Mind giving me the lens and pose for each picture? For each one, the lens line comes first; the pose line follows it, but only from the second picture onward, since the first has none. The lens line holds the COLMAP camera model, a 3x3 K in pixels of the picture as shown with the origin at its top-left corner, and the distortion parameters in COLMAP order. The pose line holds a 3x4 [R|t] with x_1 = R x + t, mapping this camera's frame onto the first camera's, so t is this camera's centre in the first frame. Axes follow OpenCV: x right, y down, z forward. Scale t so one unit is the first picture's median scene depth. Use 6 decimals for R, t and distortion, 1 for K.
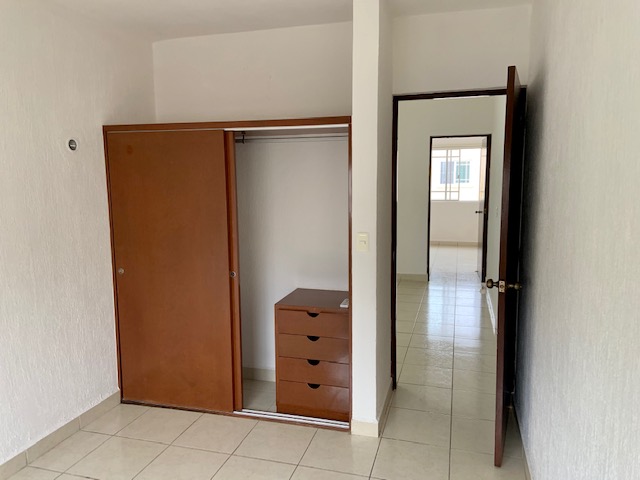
lens RADIAL K [[509.3, 0, 319.4], [0, 509.3, 222.8], [0, 0, 1]] dist [0.000869, 0.000703]
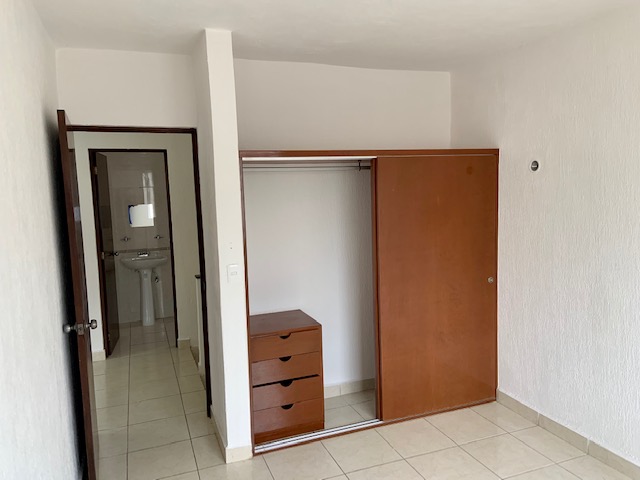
lens RADIAL K [[479.9, 0, 320.0], [0, 479.9, 240.0], [0, 0, 1]] dist [0.179598, -0.226516]
pose [[0.802260, -0.072817, 0.592517, -0.570708], [0.089686, 0.995970, 0.000965, -0.012020], [-0.590199, 0.052367, 0.805557, 0.157028]]
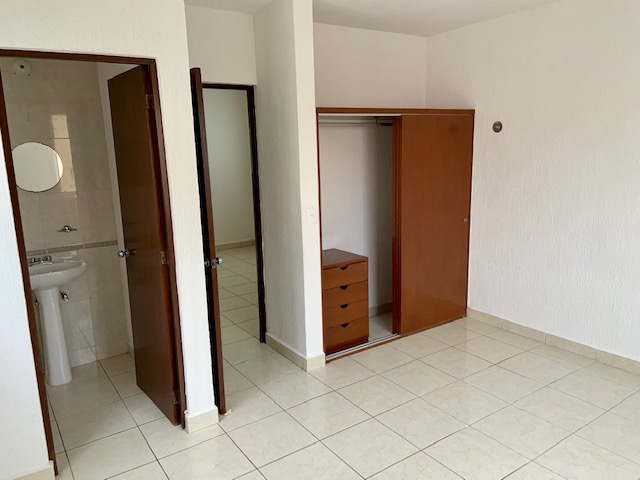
lens RADIAL K [[479.9, 0, 320.0], [0, 479.9, 240.0], [0, 0, 1]] dist [0.179598, -0.226516]
pose [[0.642212, -0.151135, 0.751480, -0.964631], [0.108037, 0.988430, 0.106462, -0.019696], [-0.758875, 0.012816, 0.651110, 0.280559]]
